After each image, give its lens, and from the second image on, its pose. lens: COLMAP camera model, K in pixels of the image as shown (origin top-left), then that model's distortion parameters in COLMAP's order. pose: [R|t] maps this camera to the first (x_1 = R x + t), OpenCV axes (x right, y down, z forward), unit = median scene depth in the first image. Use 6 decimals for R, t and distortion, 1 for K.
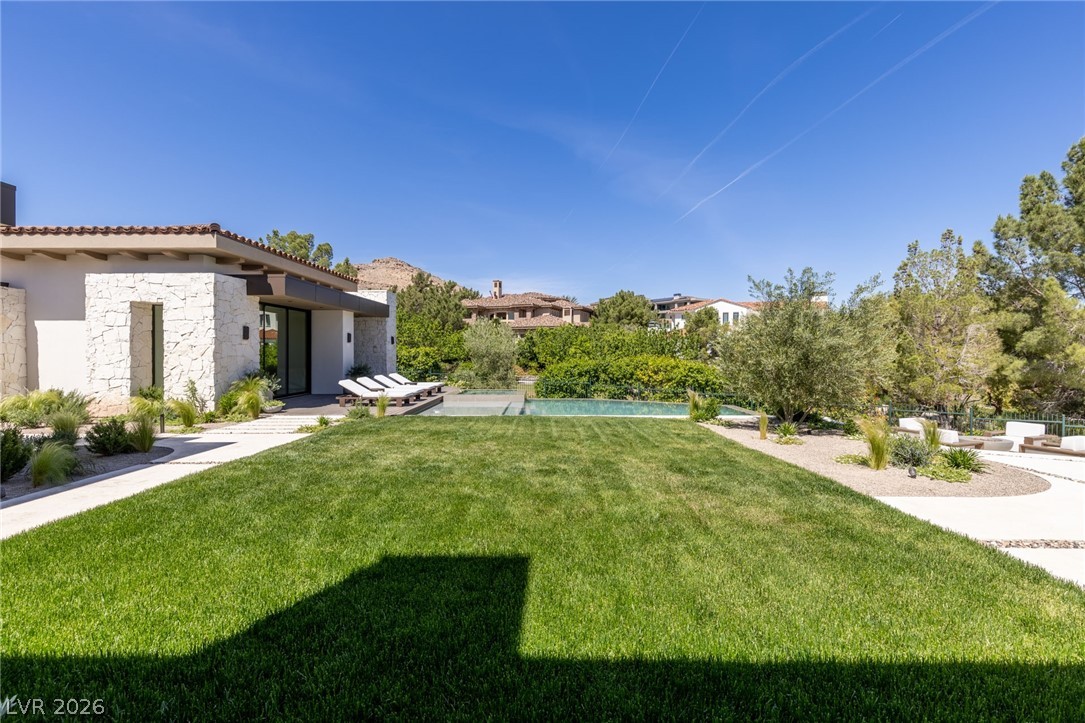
lens RADIAL K [[495.3, 0, 542.4], [0, 495.3, 352.3], [0, 0, 1]] dist [0.011906, 0.000080]
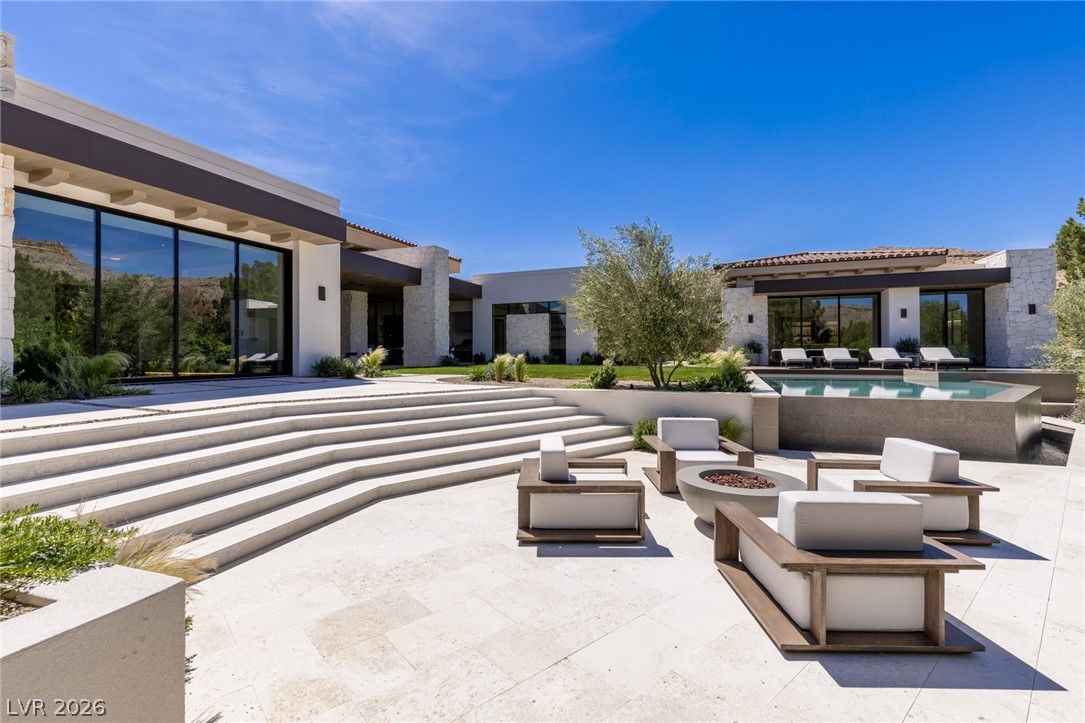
lens RADIAL K [[495.3, 0, 550.5], [0, 495.3, 352.5], [0, 0, 1]] dist [0.011906, 0.000080]
pose [[-0.330151, -0.000552, -0.943928, 0.905854], [0.006207, 0.999977, -0.002756, 0.055667], [0.943908, -0.006769, -0.330140, 0.676015]]
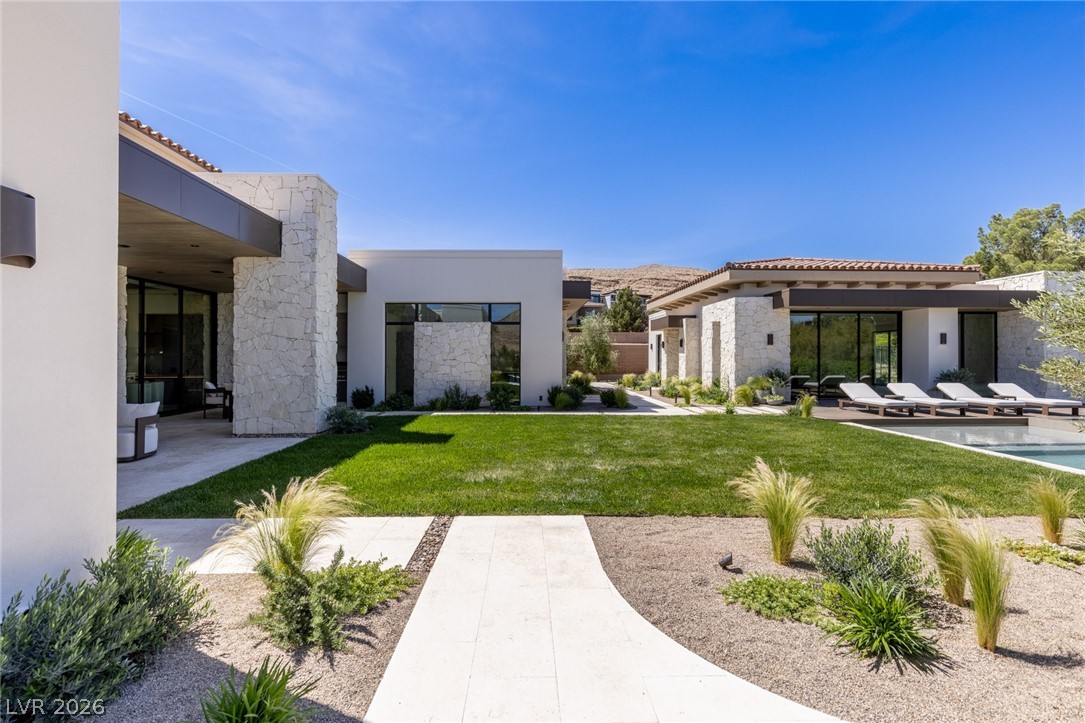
lens RADIAL K [[509.2, 0, 542.9], [0, 509.2, 355.8], [0, 0, 1]] dist [-0.010607, -0.000829]
pose [[0.058141, 0.003442, -0.998302, 0.479242], [-0.000473, 0.999994, 0.003421, -0.001790], [0.998308, 0.000274, 0.058143, 0.261942]]
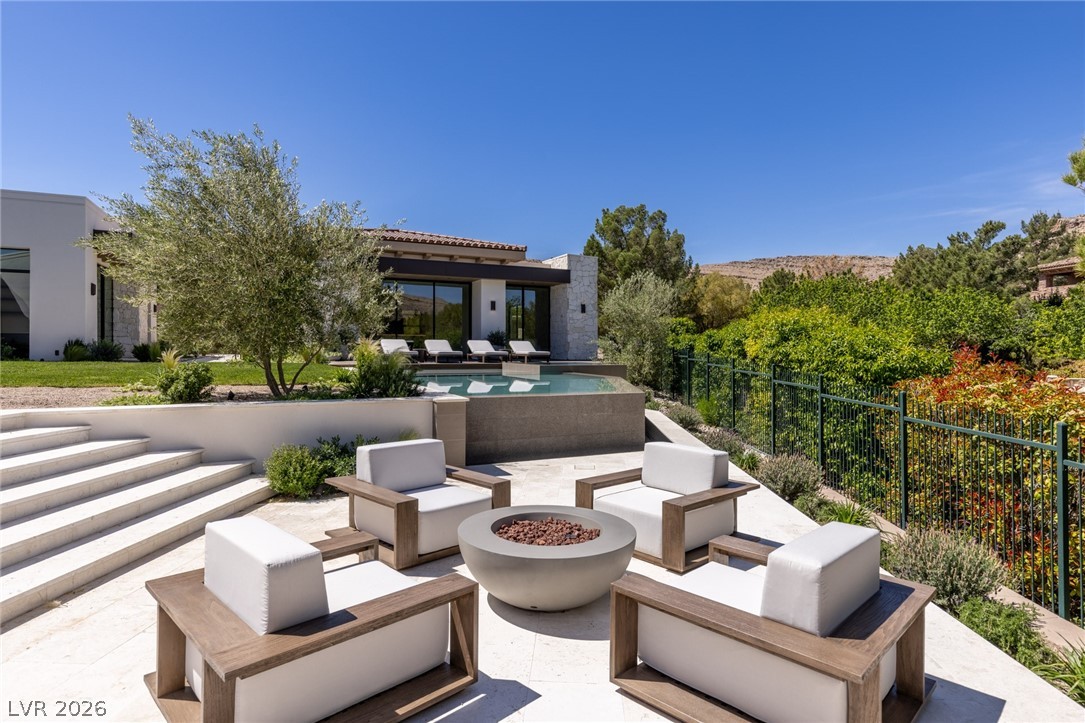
lens RADIAL K [[589.7, 0, 548.5], [0, 589.7, 355.4], [0, 0, 1]] dist [0.012142, -0.000831]
pose [[0.446536, 0.017462, -0.894595, 0.809389], [-0.005545, 0.999844, 0.016749, 0.056730], [0.894748, -0.002519, 0.446563, 0.583498]]
